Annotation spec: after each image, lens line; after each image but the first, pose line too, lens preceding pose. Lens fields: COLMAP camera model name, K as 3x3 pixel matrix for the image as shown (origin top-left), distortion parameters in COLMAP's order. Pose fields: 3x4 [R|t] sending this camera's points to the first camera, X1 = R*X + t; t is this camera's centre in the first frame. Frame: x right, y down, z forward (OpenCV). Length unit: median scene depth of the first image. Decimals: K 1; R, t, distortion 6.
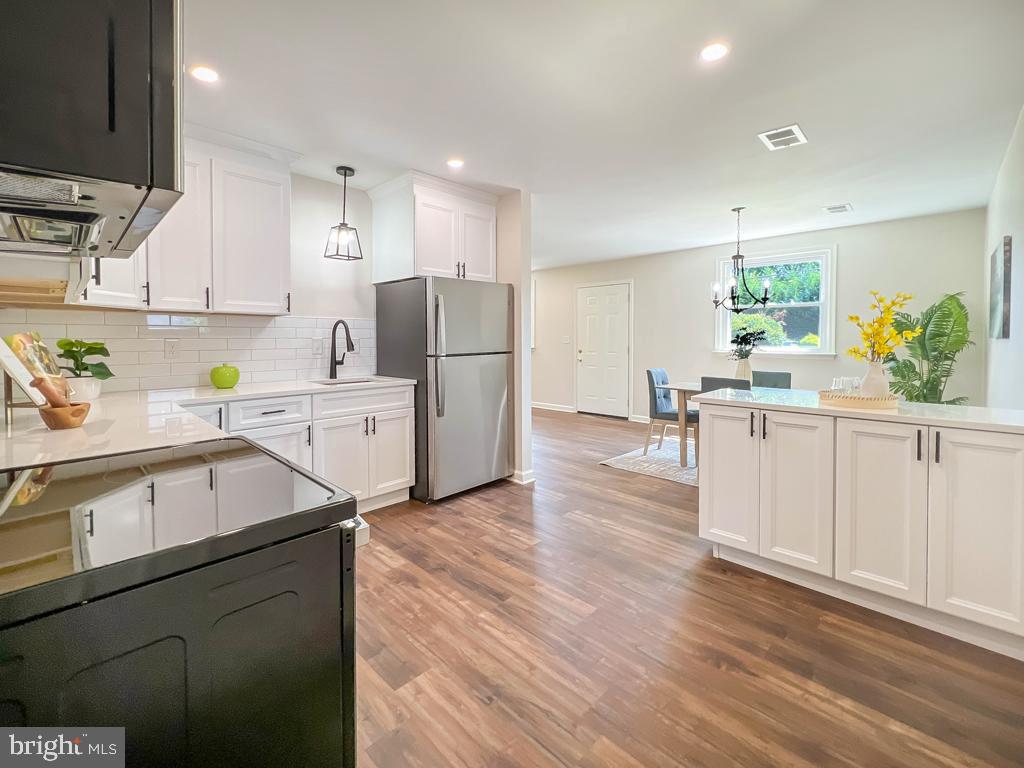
lens RADIAL K [[416.8, 0, 514.1], [0, 416.8, 338.4], [0, 0, 1]] dist [0.000357, 0.000134]
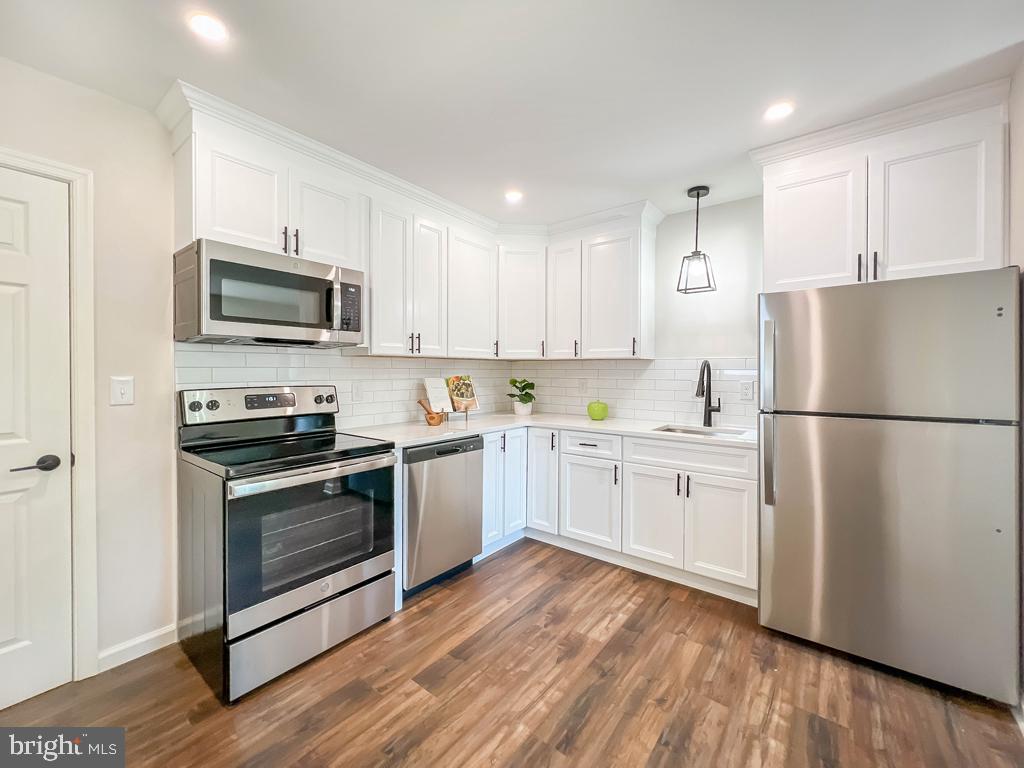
lens RADIAL K [[416.8, 0, 509.3], [0, 416.8, 369.3], [0, 0, 1]] dist [-0.000266, 0.000015]
pose [[0.131680, -0.002522, -0.991289, 0.498686], [-0.007207, 0.999968, -0.003502, -0.024151], [0.991266, 0.007606, 0.131657, 0.588940]]
